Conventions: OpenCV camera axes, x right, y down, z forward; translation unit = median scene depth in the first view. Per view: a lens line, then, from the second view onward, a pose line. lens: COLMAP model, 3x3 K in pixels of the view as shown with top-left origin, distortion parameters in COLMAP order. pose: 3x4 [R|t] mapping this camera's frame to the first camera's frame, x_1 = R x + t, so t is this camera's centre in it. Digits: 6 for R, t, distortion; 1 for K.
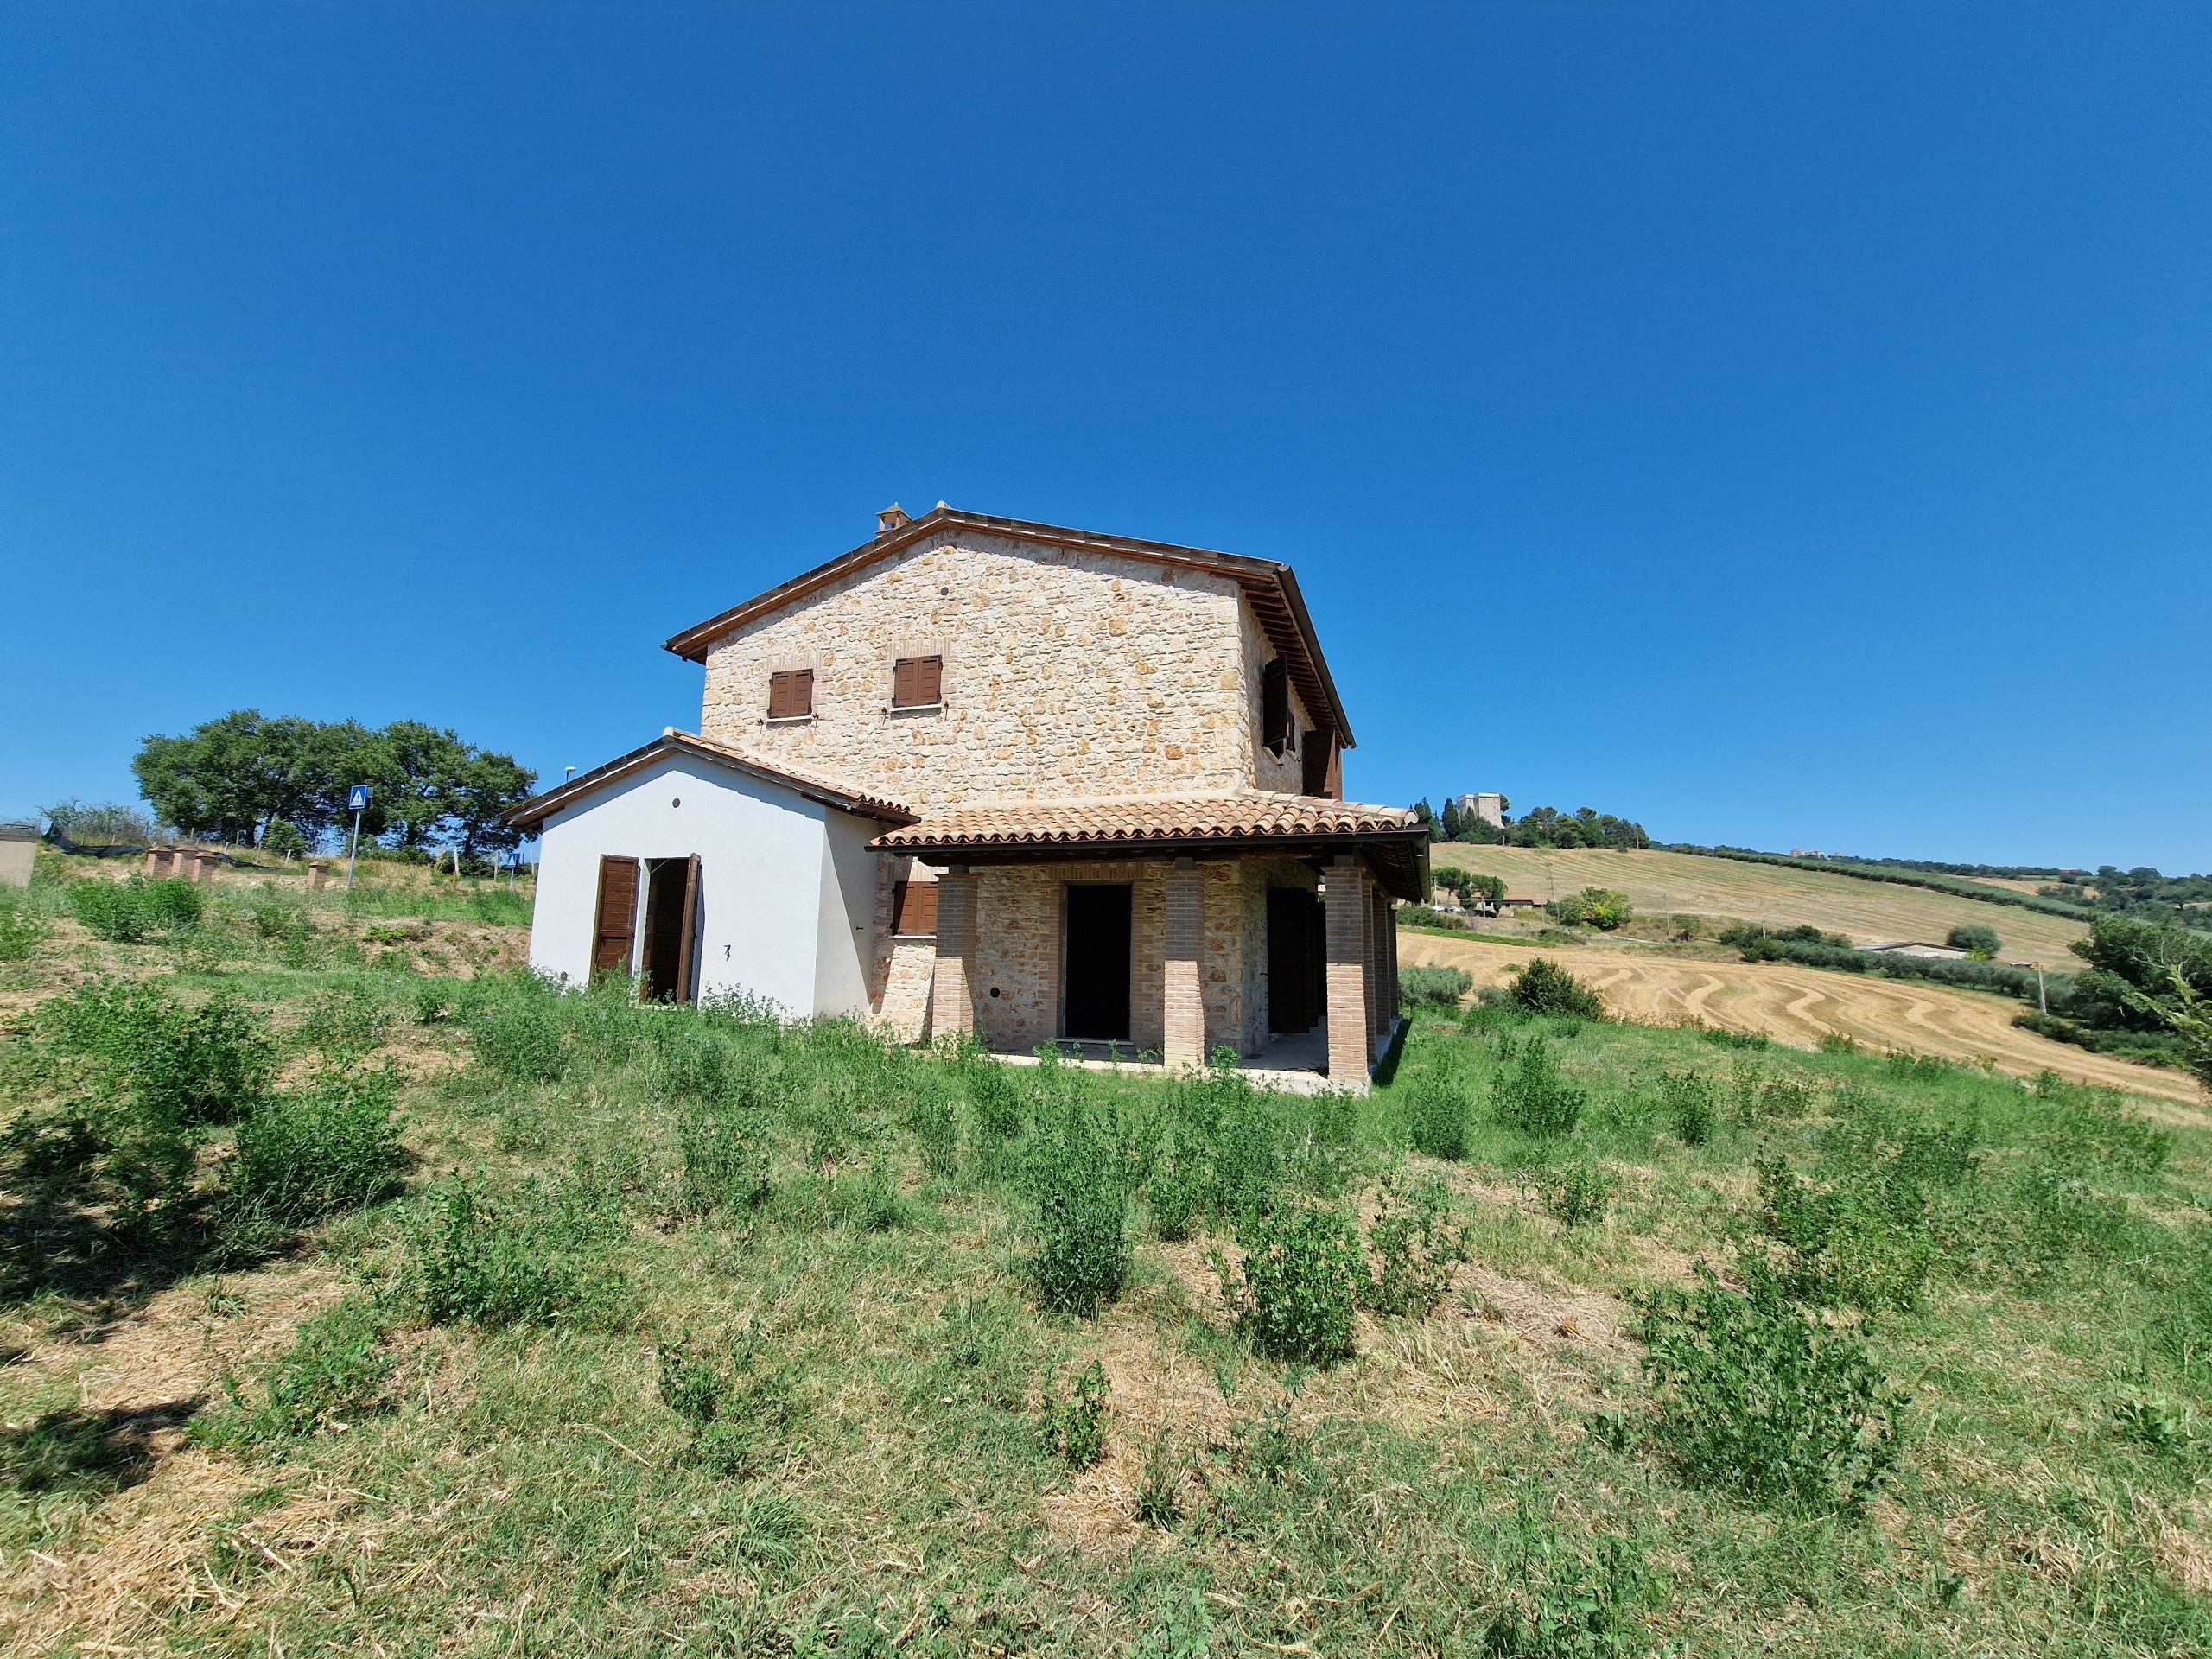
lens RADIAL K [[895.8, 0, 1110.1], [0, 895.8, 826.6], [0, 0, 1]] dist [0.001385, -0.003594]
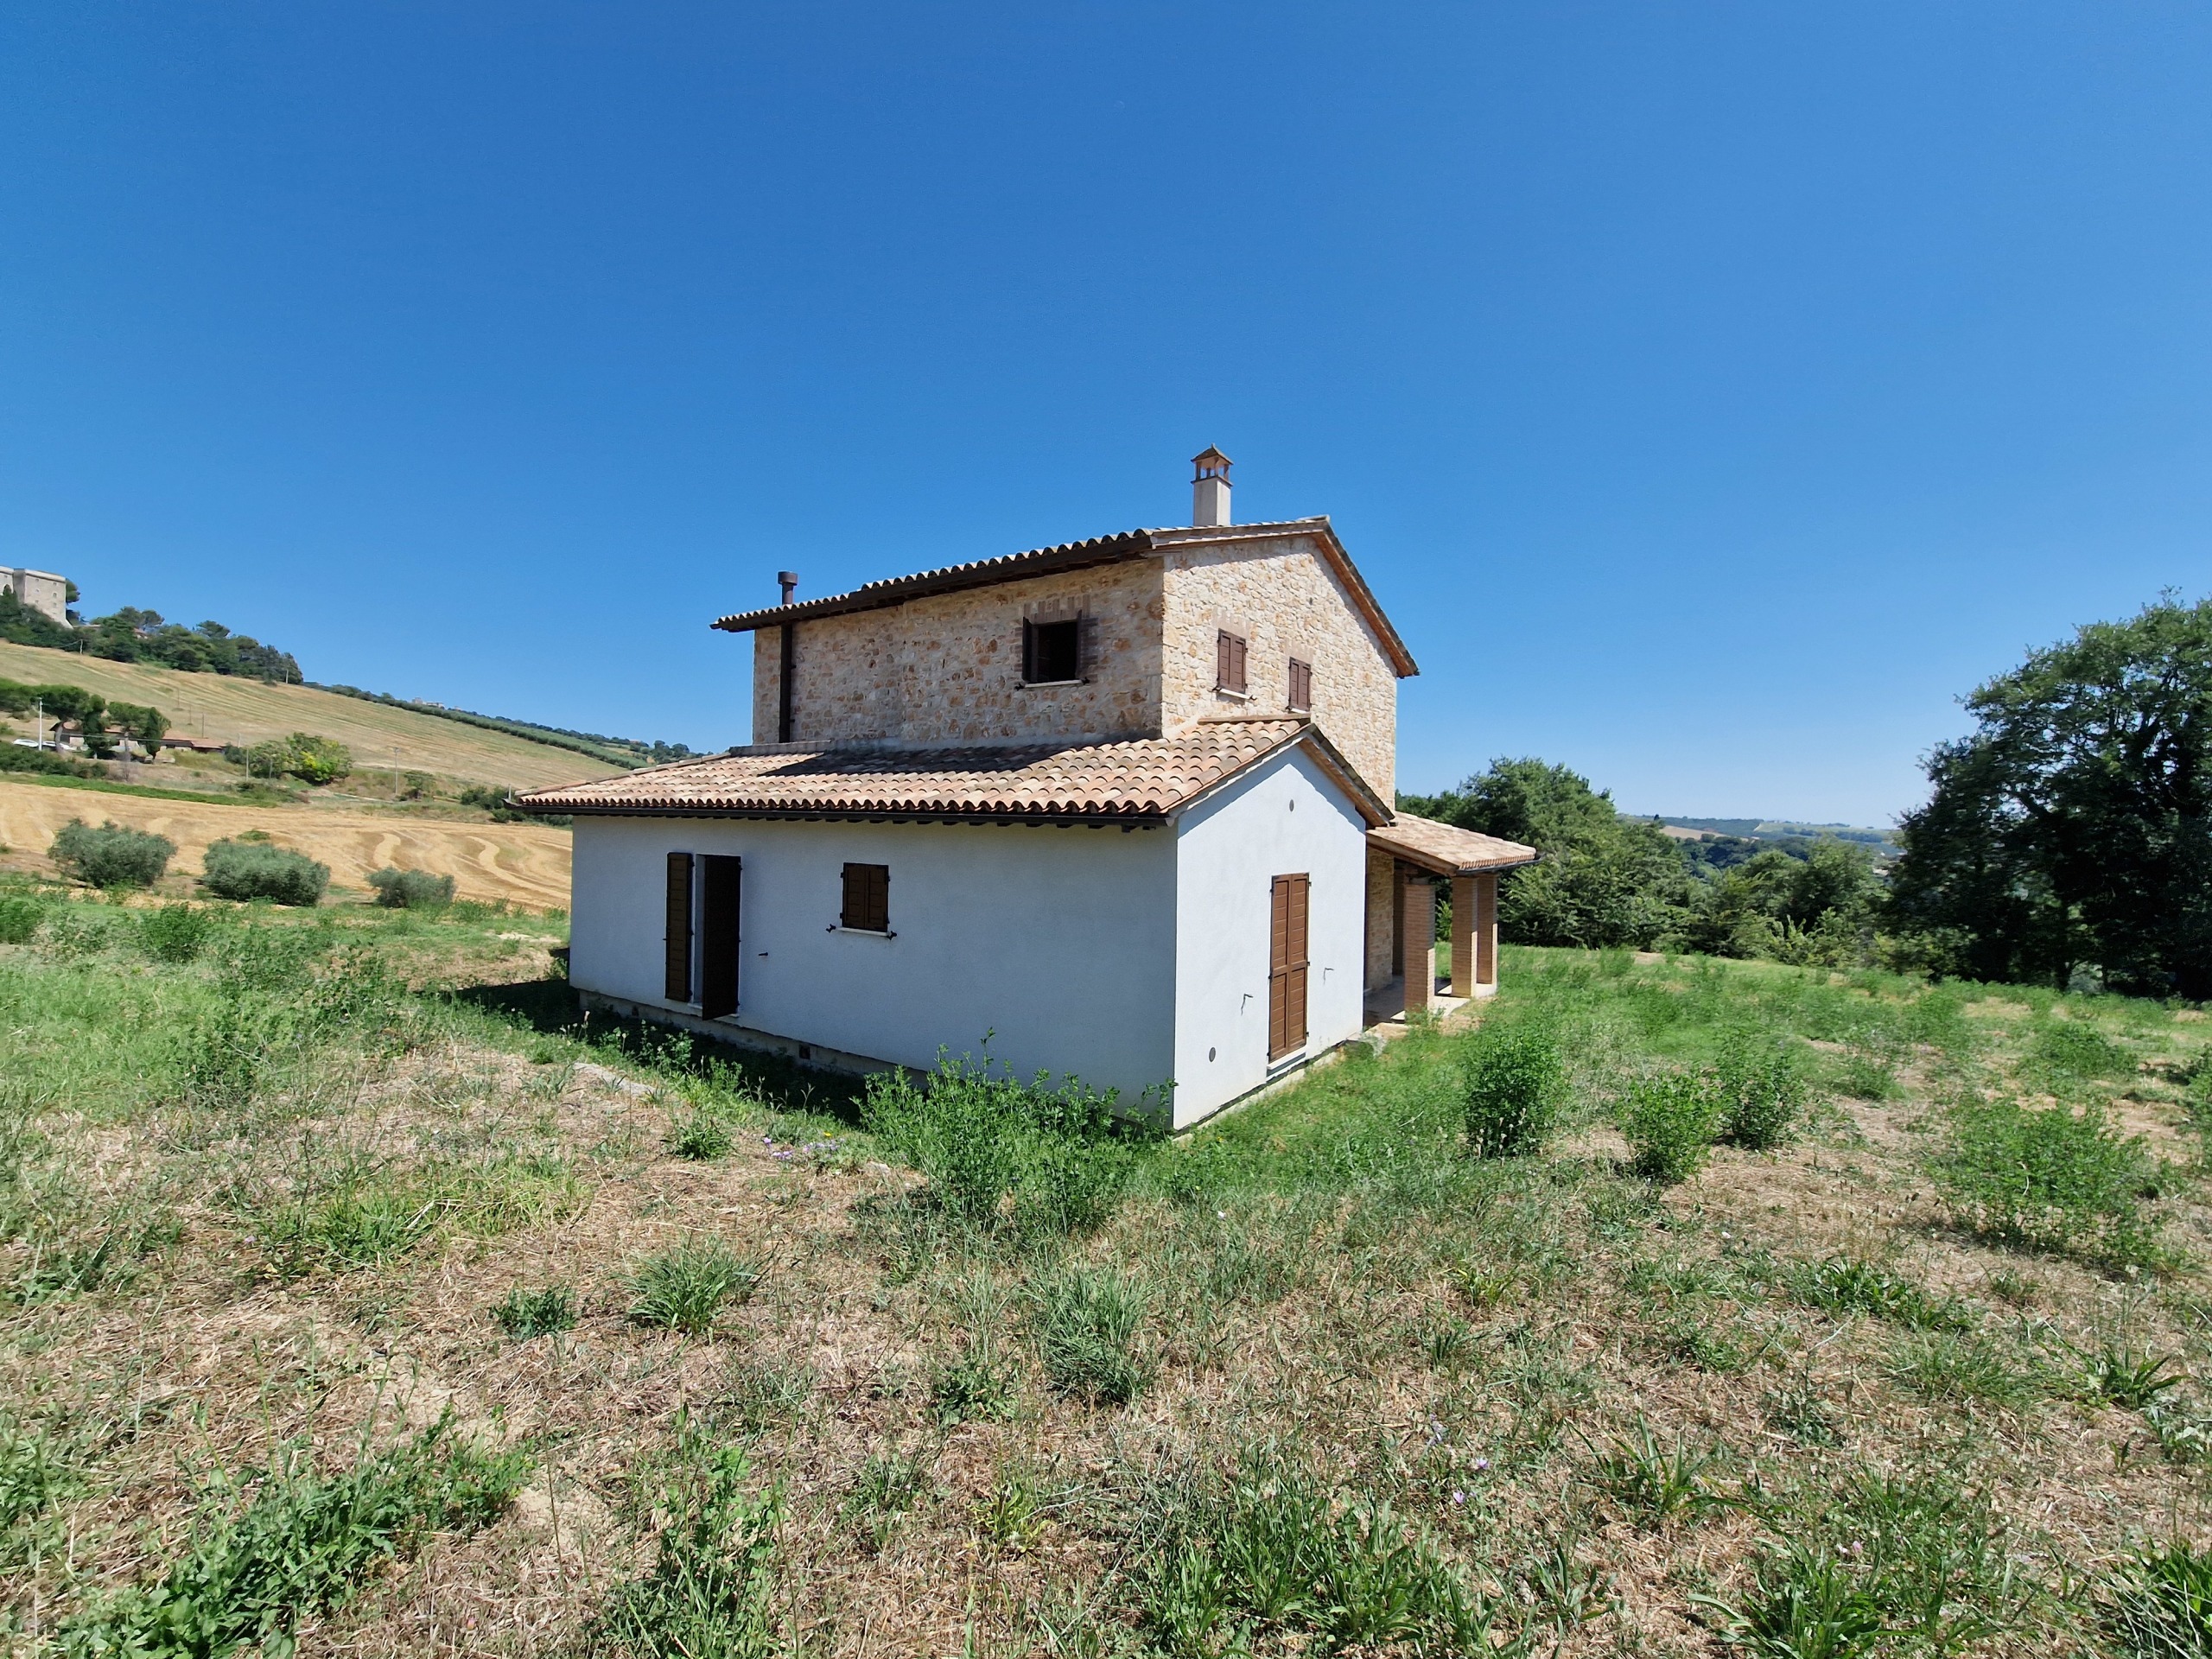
lens RADIAL K [[895.8, 0, 1110.1], [0, 895.8, 826.6], [0, 0, 1]] dist [0.001385, -0.003594]
pose [[0.271819, -0.013988, 0.962247, -1.207763], [-0.144270, 0.988002, 0.055116, -0.026337], [-0.951473, -0.153805, 0.266539, 0.870770]]
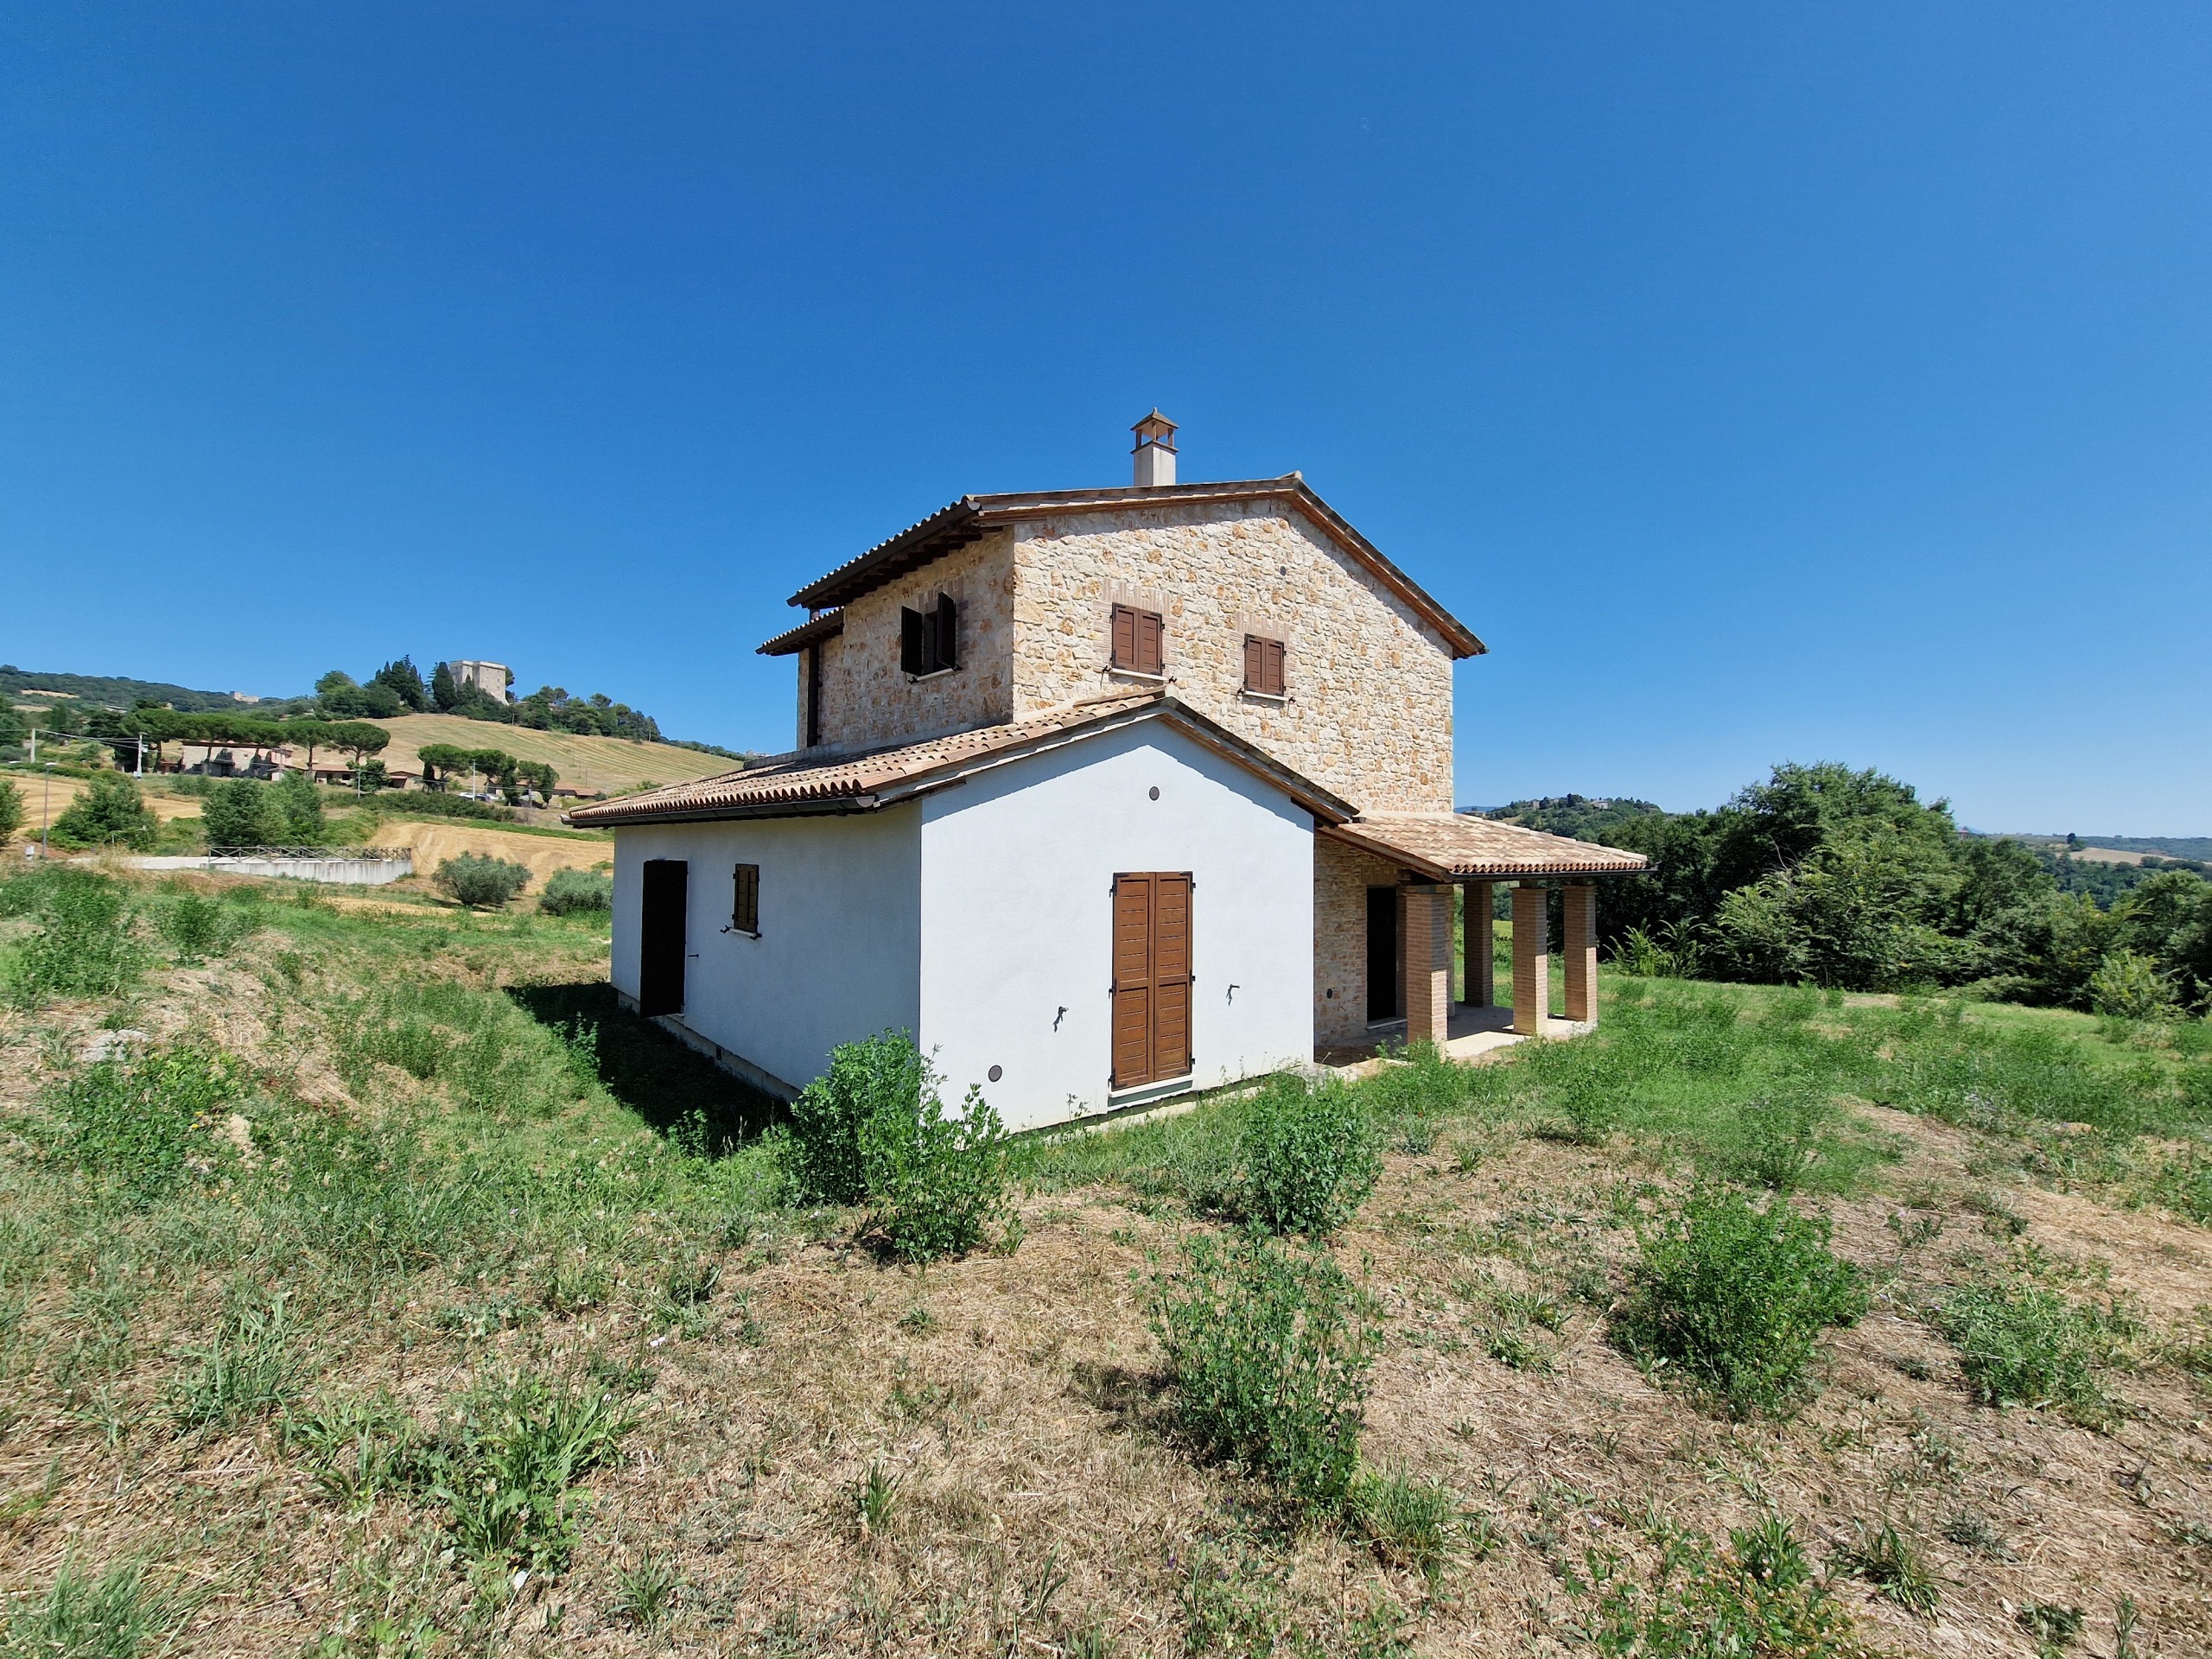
lens RADIAL K [[895.8, 0, 1110.1], [0, 895.8, 826.6], [0, 0, 1]] dist [0.001385, -0.003594]
pose [[0.520452, 0.009905, 0.853833, -1.018001], [-0.115920, 0.991495, 0.059157, -0.035262], [-0.845986, -0.129764, 0.517174, 0.617839]]
